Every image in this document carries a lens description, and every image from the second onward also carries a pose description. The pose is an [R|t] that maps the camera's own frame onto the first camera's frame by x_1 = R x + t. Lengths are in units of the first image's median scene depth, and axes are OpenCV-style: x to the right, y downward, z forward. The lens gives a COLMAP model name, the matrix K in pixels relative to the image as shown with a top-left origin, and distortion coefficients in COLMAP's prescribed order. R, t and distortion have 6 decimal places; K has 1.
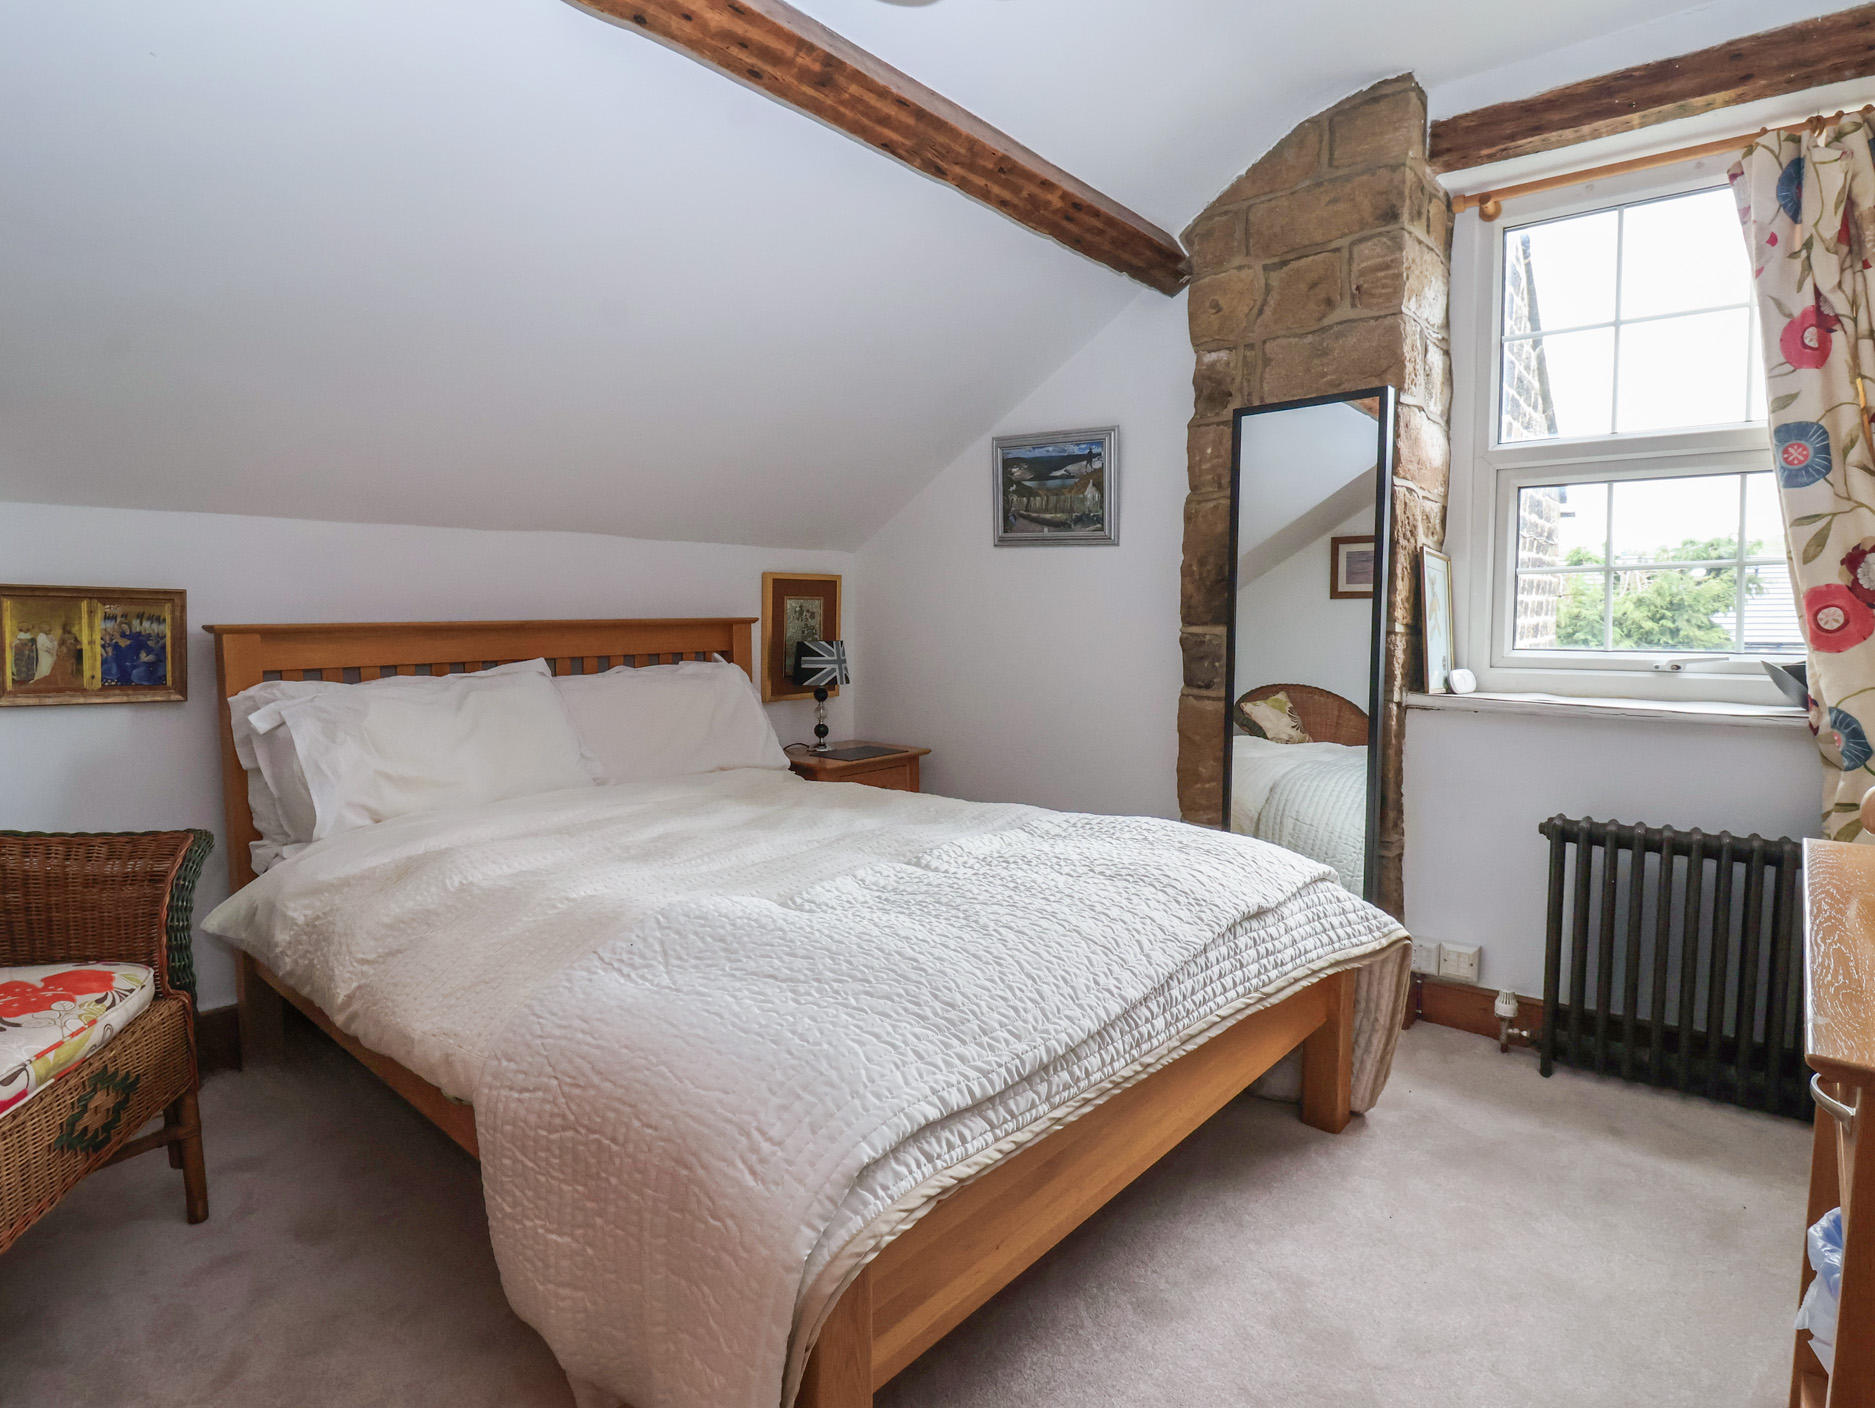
lens RADIAL K [[978.4, 0, 938.7], [0, 978.4, 670.6], [0, 0, 1]] dist [-0.002715, -0.001063]
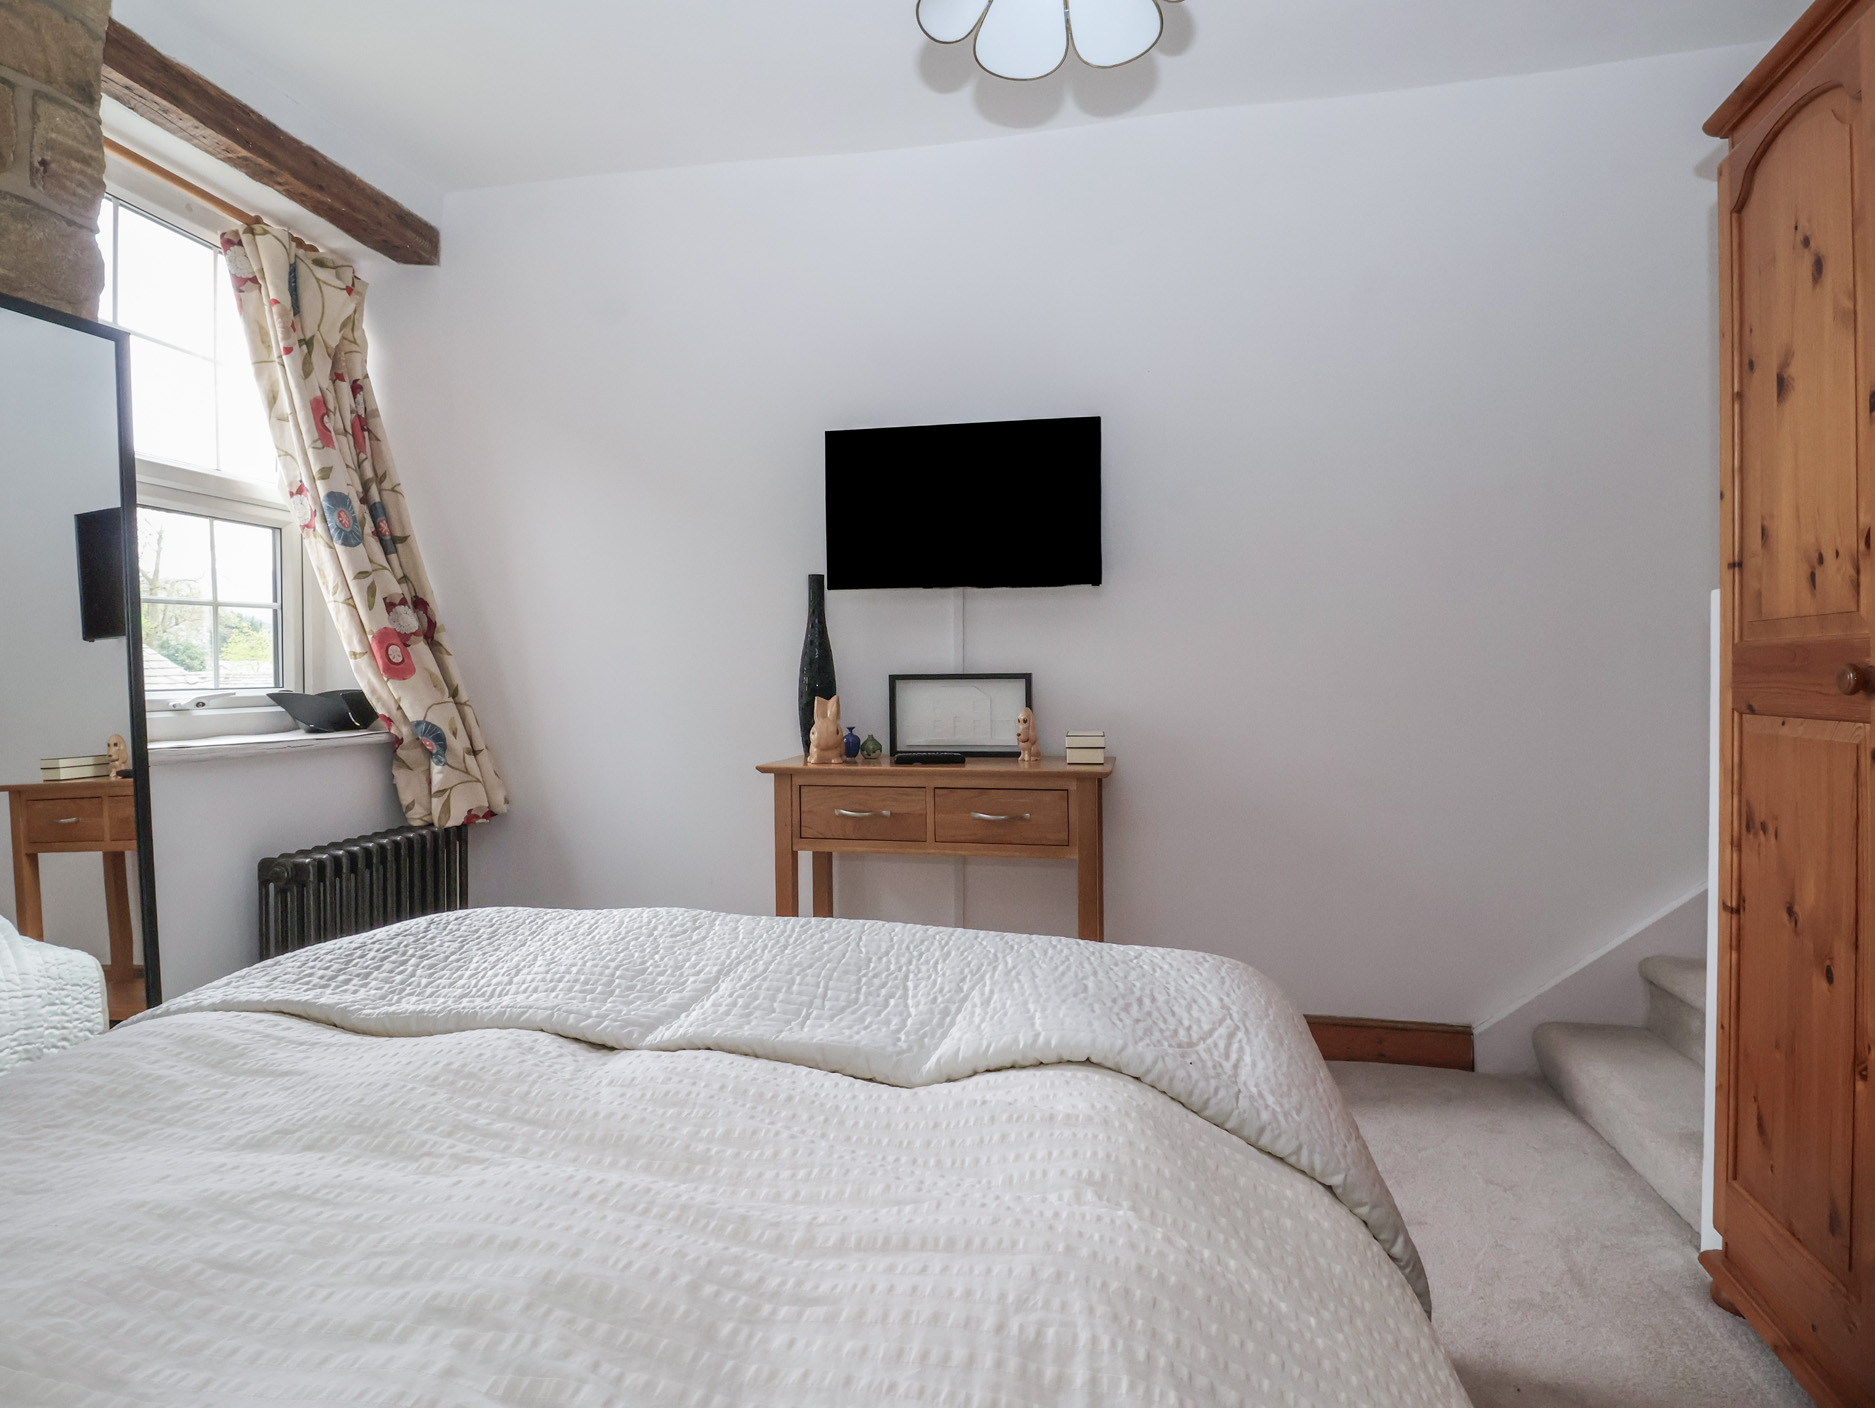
lens RADIAL K [[978.4, 0, 938.7], [0, 978.4, 670.6], [0, 0, 1]] dist [-0.002715, -0.001063]
pose [[-0.461387, 0.001866, 0.887197, -0.512487], [0.059455, 0.997815, 0.028820, -0.023839], [-0.885205, 0.066045, -0.460490, 0.874005]]
